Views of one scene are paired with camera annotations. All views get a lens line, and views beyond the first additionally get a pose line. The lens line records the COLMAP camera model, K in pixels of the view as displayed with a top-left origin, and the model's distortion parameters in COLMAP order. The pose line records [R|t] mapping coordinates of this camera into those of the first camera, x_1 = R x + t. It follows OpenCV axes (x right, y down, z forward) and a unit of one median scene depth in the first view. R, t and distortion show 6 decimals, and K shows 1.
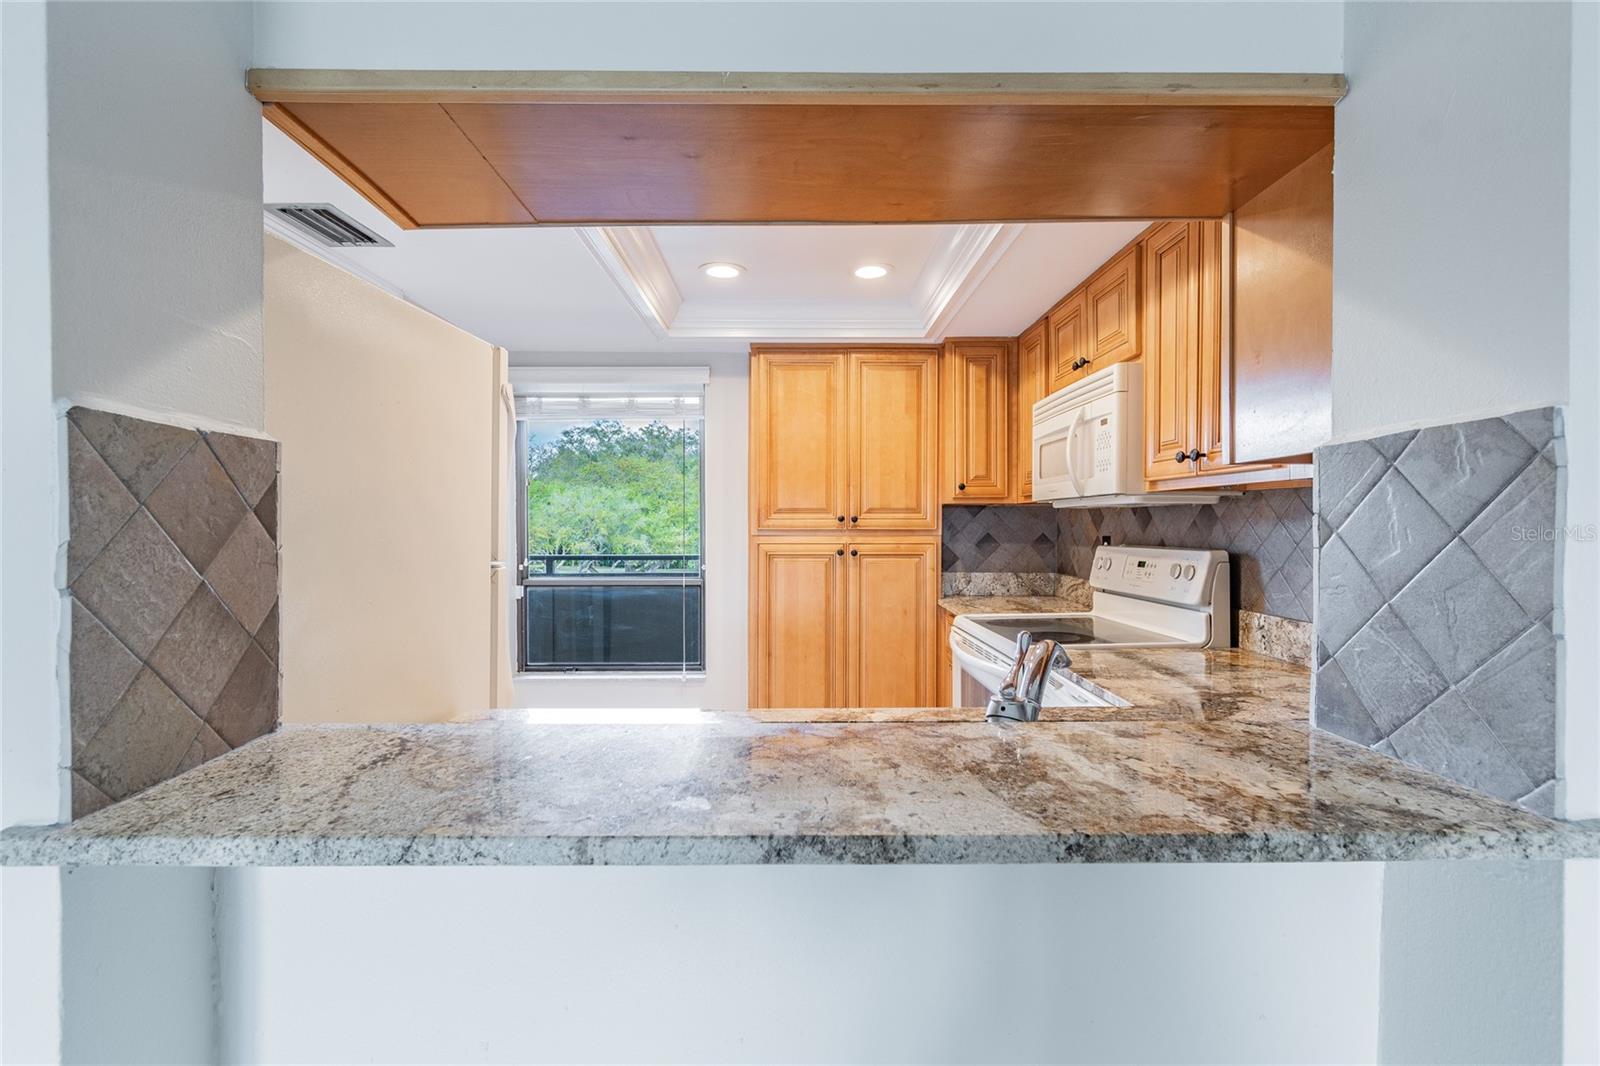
lens RADIAL K [[725.6, 0, 806.6], [0, 725.6, 528.9], [0, 0, 1]] dist [0.004090, 0.000409]
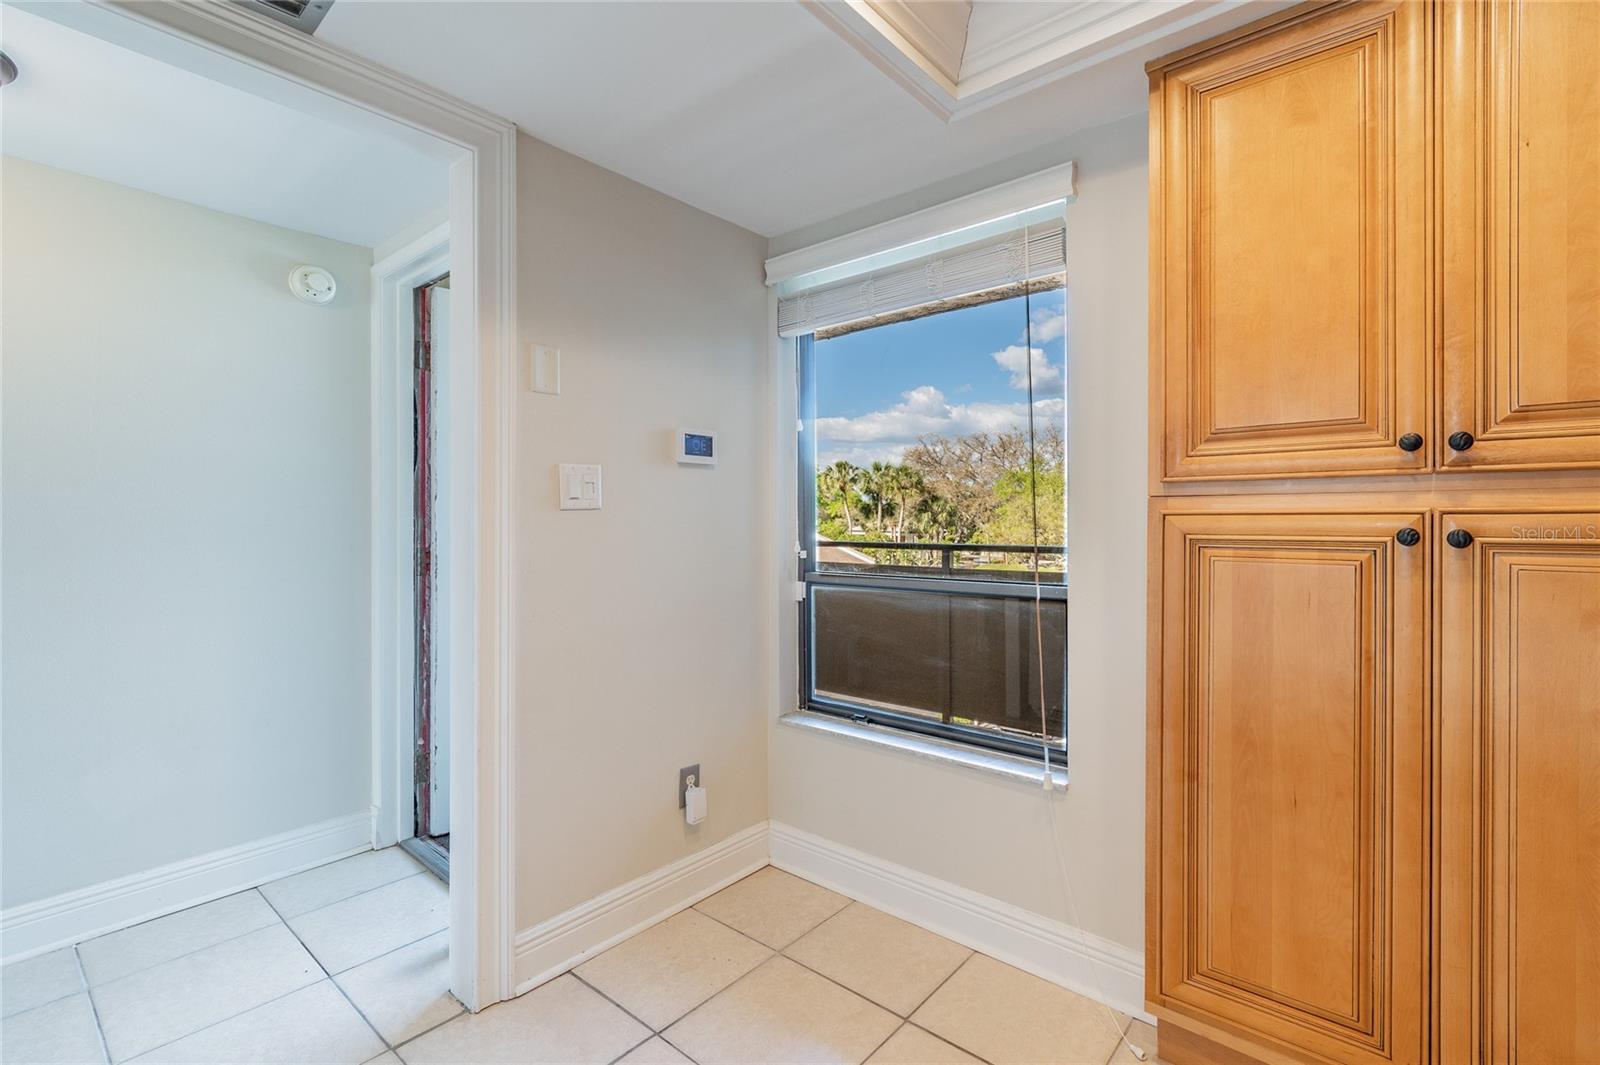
lens RADIAL K [[725.1, 0, 799.2], [0, 725.1, 522.1], [0, 0, 1]] dist [-0.004492, -0.000249]
pose [[0.754712, -0.000549, -0.656056, 0.052977], [-0.001349, 0.999996, -0.002389, 0.026221], [0.656055, 0.002688, 0.754708, 0.529671]]
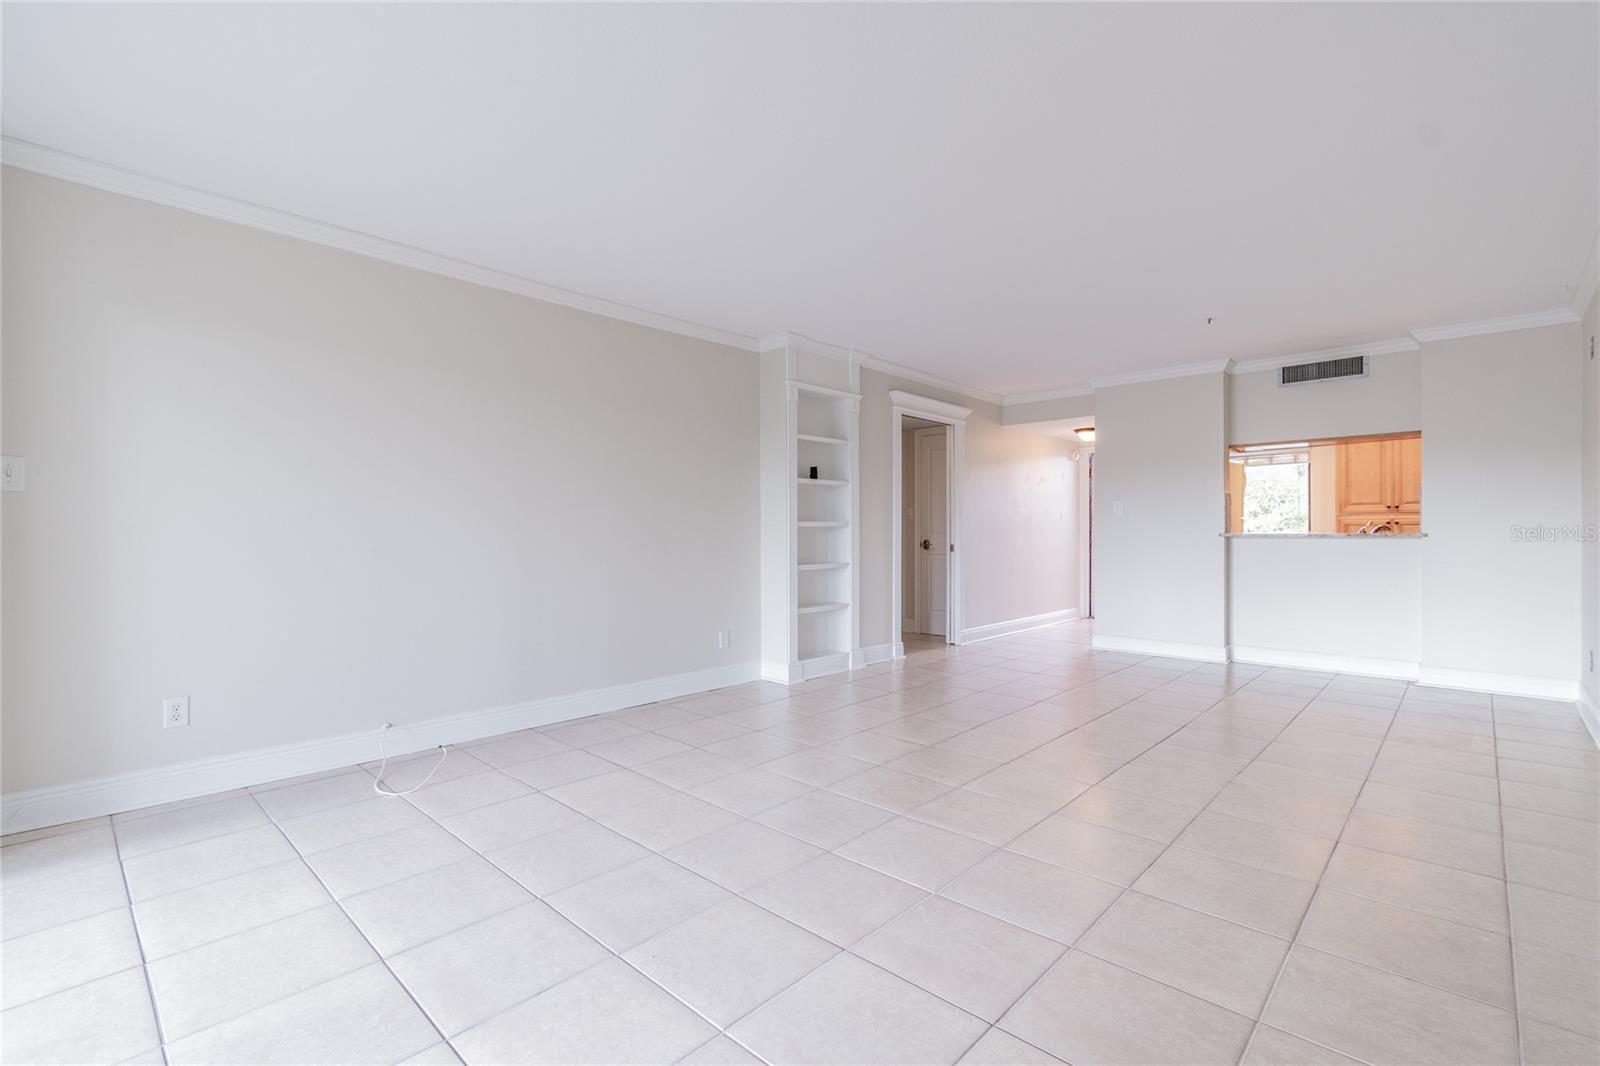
lens RADIAL K [[725.6, 0, 806.6], [0, 725.6, 528.9], [0, 0, 1]] dist [0.004090, 0.000409]
pose [[0.718152, -0.002449, -0.695882, 0.299917], [-0.001931, 0.999983, -0.005512, 0.063319], [0.695883, 0.005302, 0.718135, -1.664057]]
